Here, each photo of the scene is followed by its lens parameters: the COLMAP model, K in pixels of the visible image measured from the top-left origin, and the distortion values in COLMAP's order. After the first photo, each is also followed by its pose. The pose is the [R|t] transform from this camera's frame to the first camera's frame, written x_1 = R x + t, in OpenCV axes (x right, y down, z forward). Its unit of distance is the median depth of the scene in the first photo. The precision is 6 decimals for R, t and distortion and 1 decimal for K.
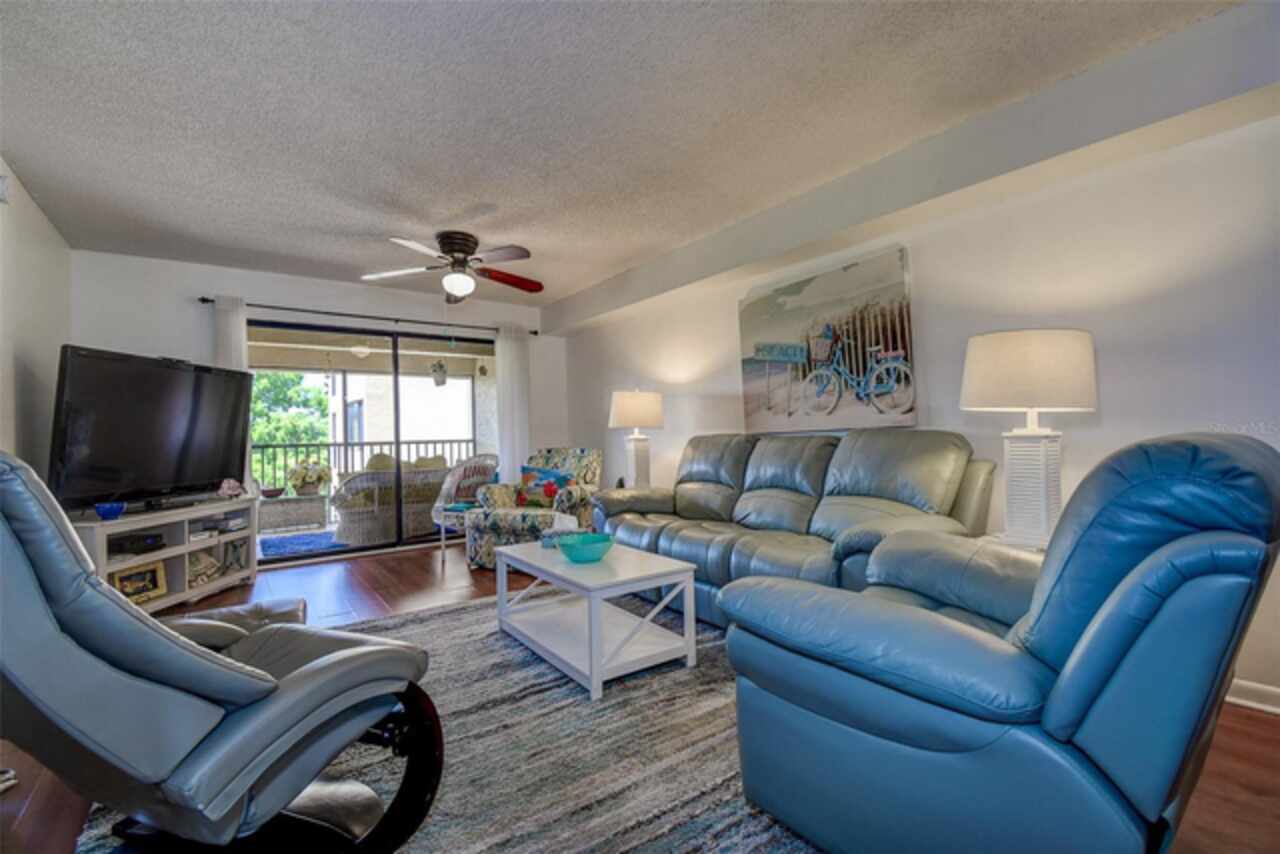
lens RADIAL K [[571.8, 0, 640.0], [0, 571.8, 427.0], [0, 0, 1]] dist [0.045733, -0.031686]
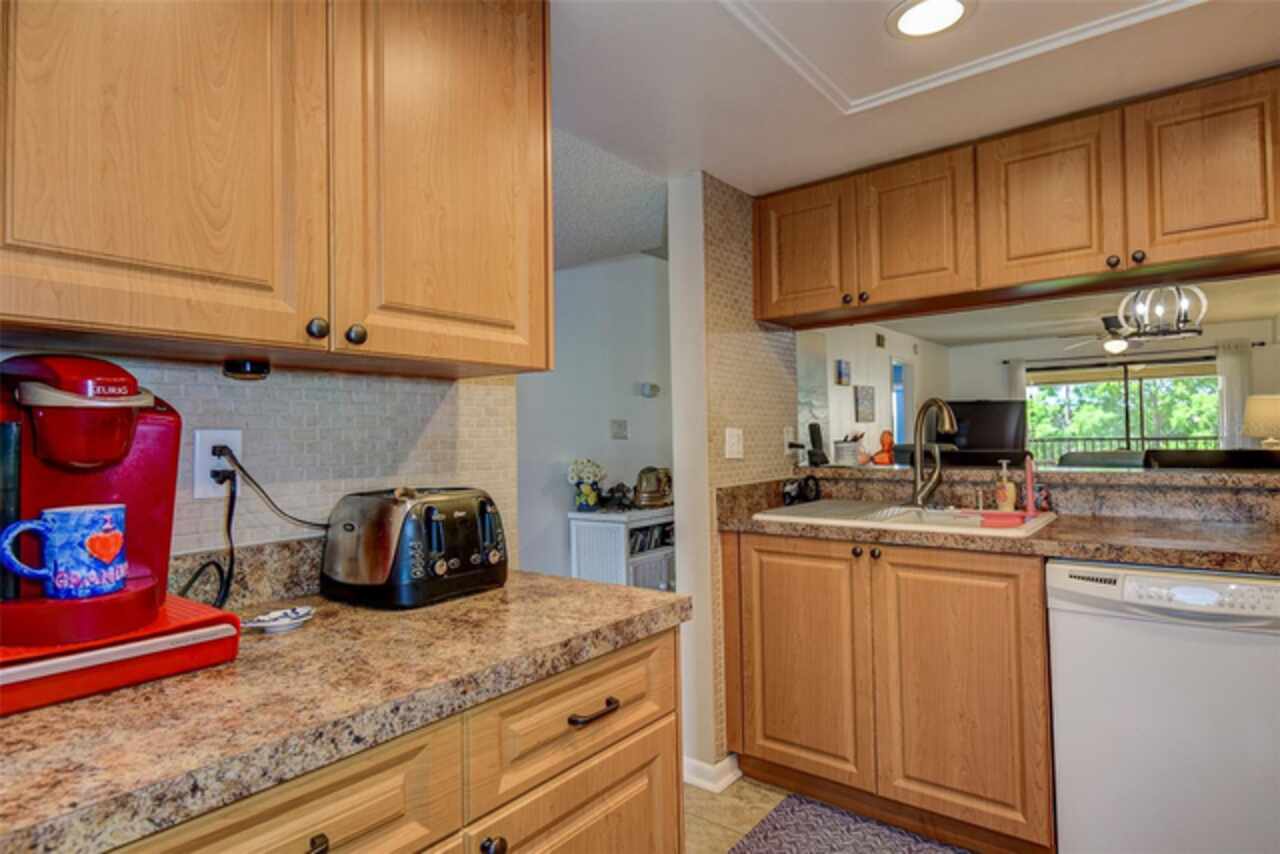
lens RADIAL K [[703.0, 0, 640.0], [0, 703.0, 427.0], [0, 0, 1]] dist [0.037505, -0.027560]
pose [[0.274602, 0.002396, -0.961555, 0.834677], [0.028599, 0.999534, 0.010658, -0.050010], [0.961133, -0.030426, 0.274406, -0.575406]]
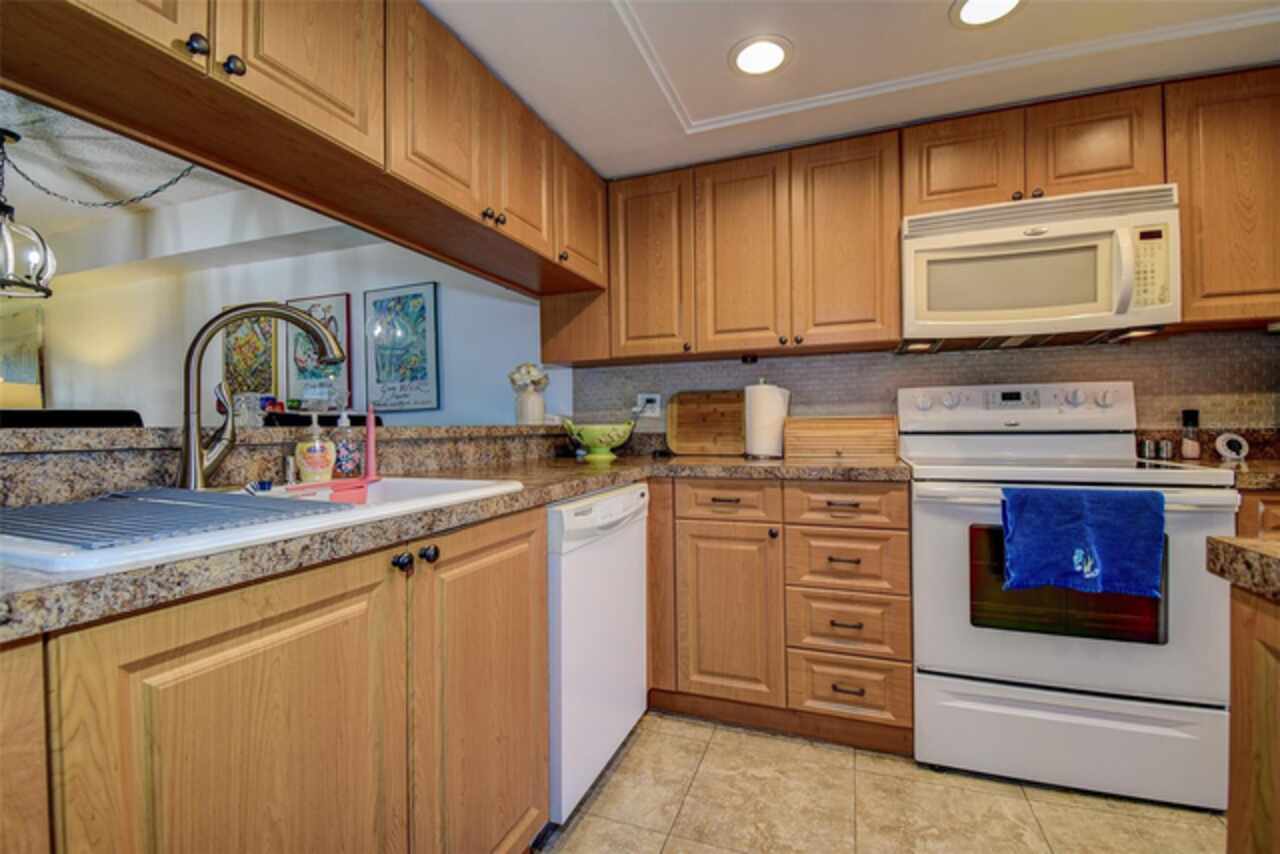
lens RADIAL K [[571.8, 0, 640.0], [0, 571.8, 427.0], [0, 0, 1]] dist [0.045733, -0.031686]
pose [[0.831204, 0.013319, 0.555807, 0.529775], [-0.019261, 0.999803, 0.004845, -0.021291], [-0.555633, -0.014732, 0.831297, -0.538946]]
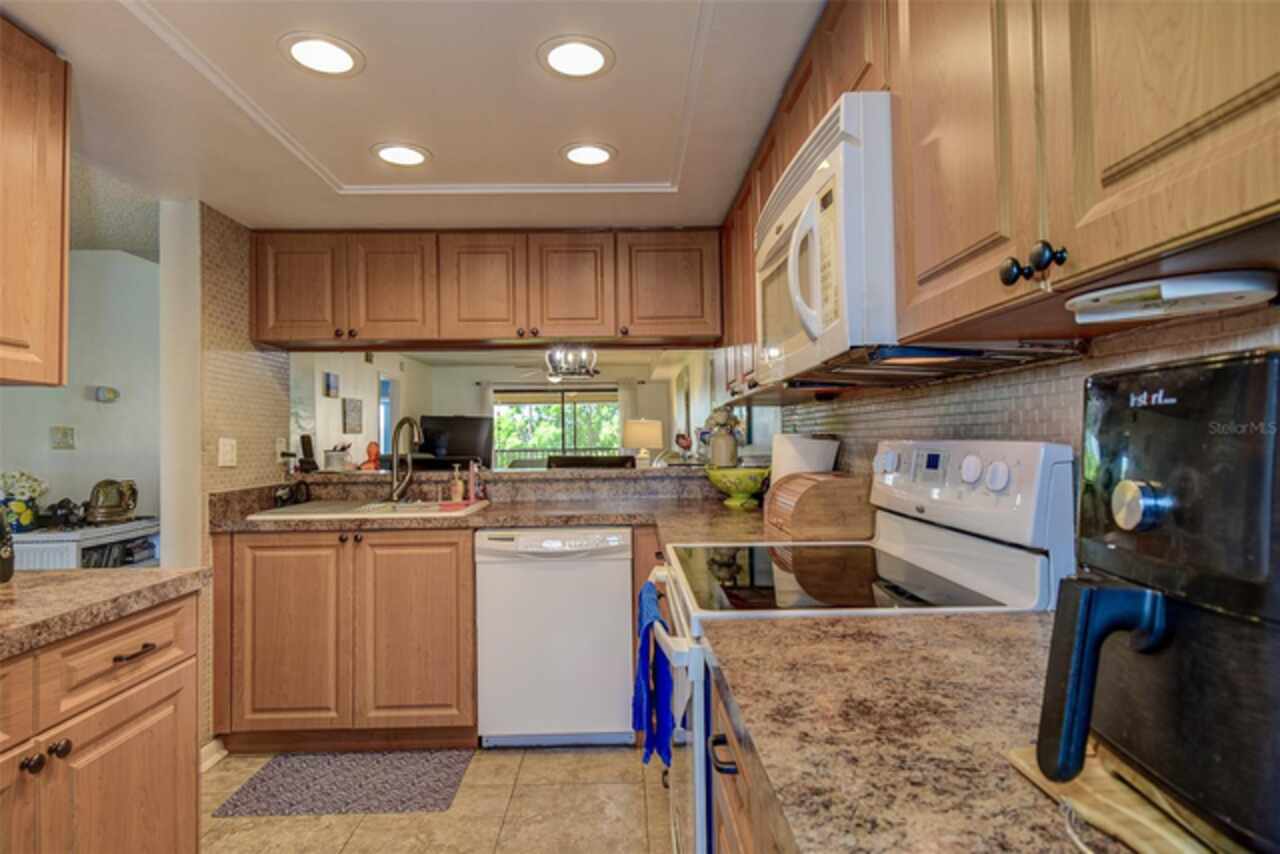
lens RADIAL K [[703.0, 0, 640.0], [0, 703.0, 427.0], [0, 0, 1]] dist [0.037505, -0.027560]
pose [[0.826488, 0.000527, -0.562954, 0.918150], [0.003898, 0.999970, 0.006660, -0.052513], [0.562940, -0.007699, 0.826462, -0.630444]]
